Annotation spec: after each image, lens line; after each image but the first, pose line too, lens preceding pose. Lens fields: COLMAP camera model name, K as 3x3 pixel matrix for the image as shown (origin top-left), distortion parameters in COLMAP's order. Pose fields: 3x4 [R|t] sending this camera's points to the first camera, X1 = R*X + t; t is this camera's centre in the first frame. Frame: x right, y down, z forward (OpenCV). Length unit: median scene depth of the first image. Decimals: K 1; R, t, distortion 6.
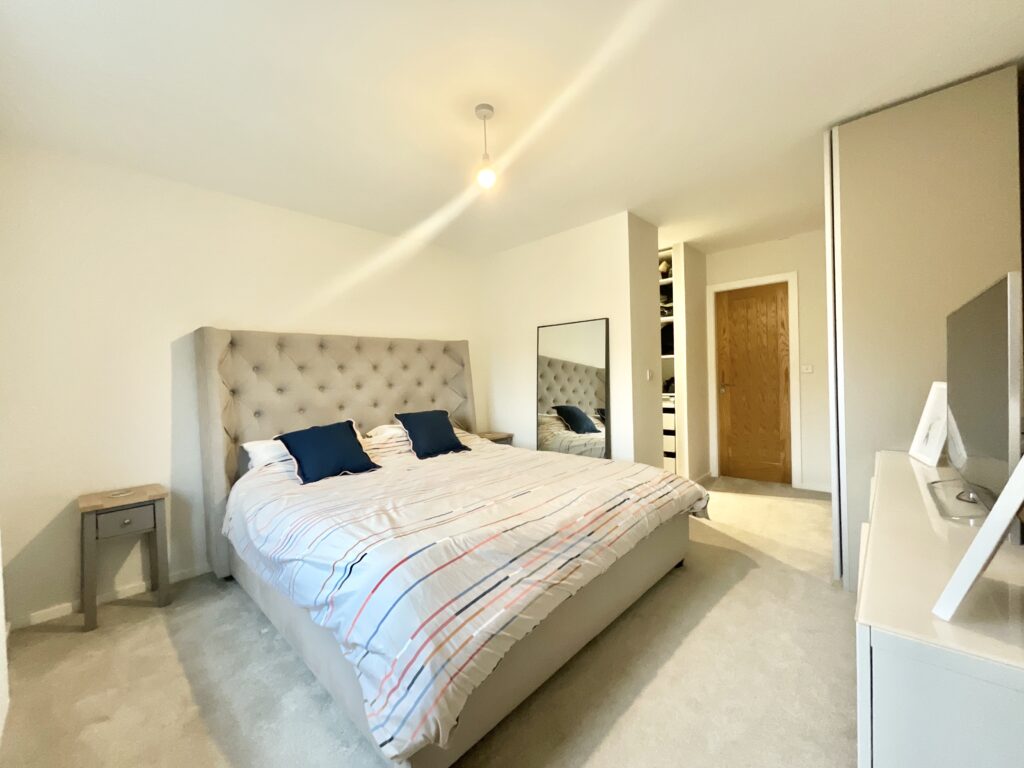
lens RADIAL K [[418.5, 0, 517.0], [0, 418.5, 386.8], [0, 0, 1]] dist [-0.000036, 0.000162]
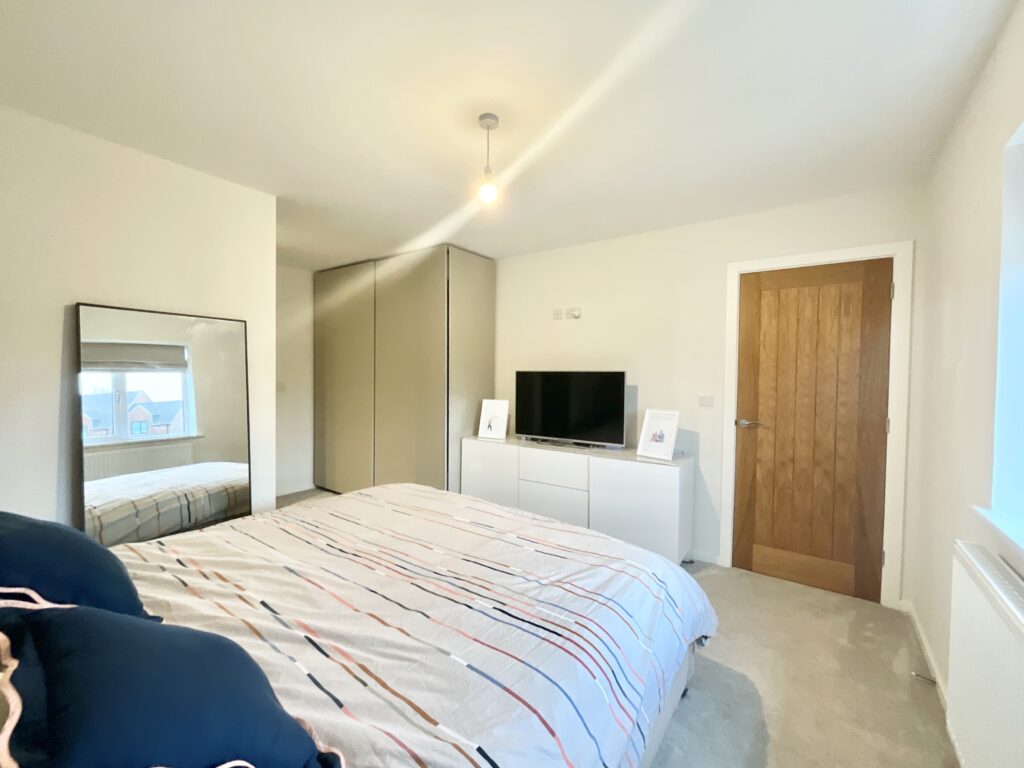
lens RADIAL K [[418.5, 0, 517.0], [0, 418.5, 386.8], [0, 0, 1]] dist [-0.000036, 0.000162]
pose [[-0.135402, 0.002262, 0.990788, -1.001831], [0.013309, 0.999911, -0.000464, -0.068025], [-0.990701, 0.013123, -0.135421, 1.068701]]
